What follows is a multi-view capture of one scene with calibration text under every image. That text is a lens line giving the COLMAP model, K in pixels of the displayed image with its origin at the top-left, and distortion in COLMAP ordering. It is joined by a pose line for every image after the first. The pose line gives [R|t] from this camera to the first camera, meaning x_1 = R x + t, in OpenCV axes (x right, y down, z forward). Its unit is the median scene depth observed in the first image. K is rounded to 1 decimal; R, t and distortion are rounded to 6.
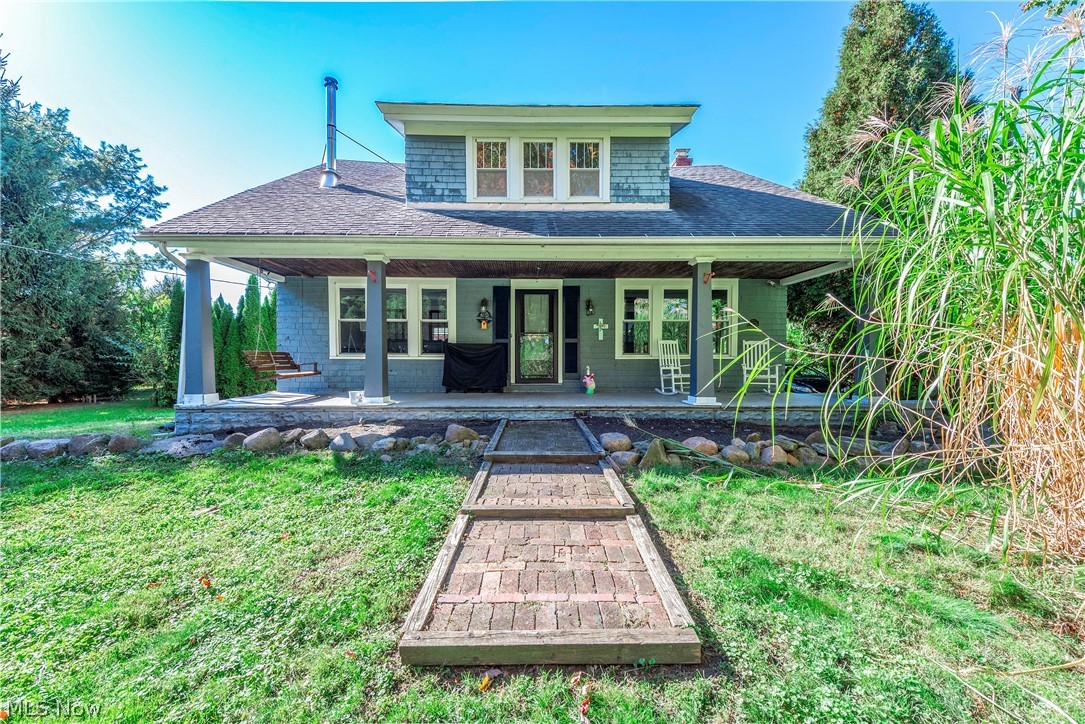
lens RADIAL K [[438.9, 0, 542.5], [0, 438.9, 362.0], [0, 0, 1]] dist [-0.001143, 0.000034]
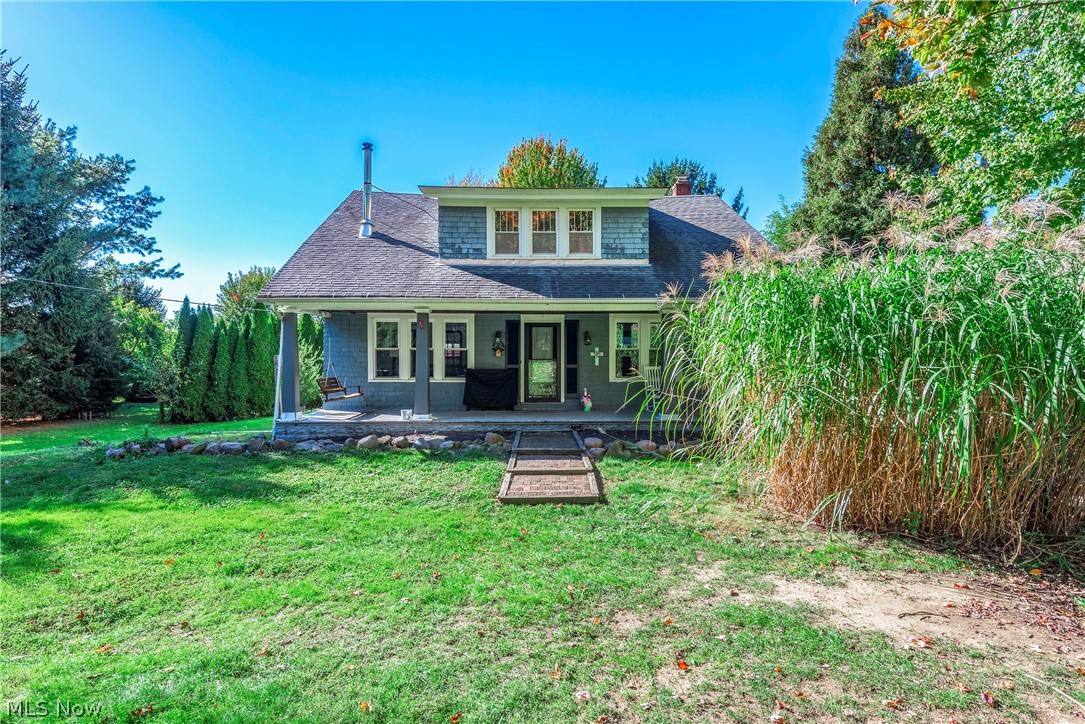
lens RADIAL K [[582.4, 0, 542.5], [0, 582.4, 362.0], [0, 0, 1]] dist [0.002804, -0.000221]
pose [[0.999952, -0.000787, -0.009734, 0.001926], [0.000724, 0.999979, -0.006507, -0.057861], [0.009739, 0.006499, 0.999931, -0.656903]]
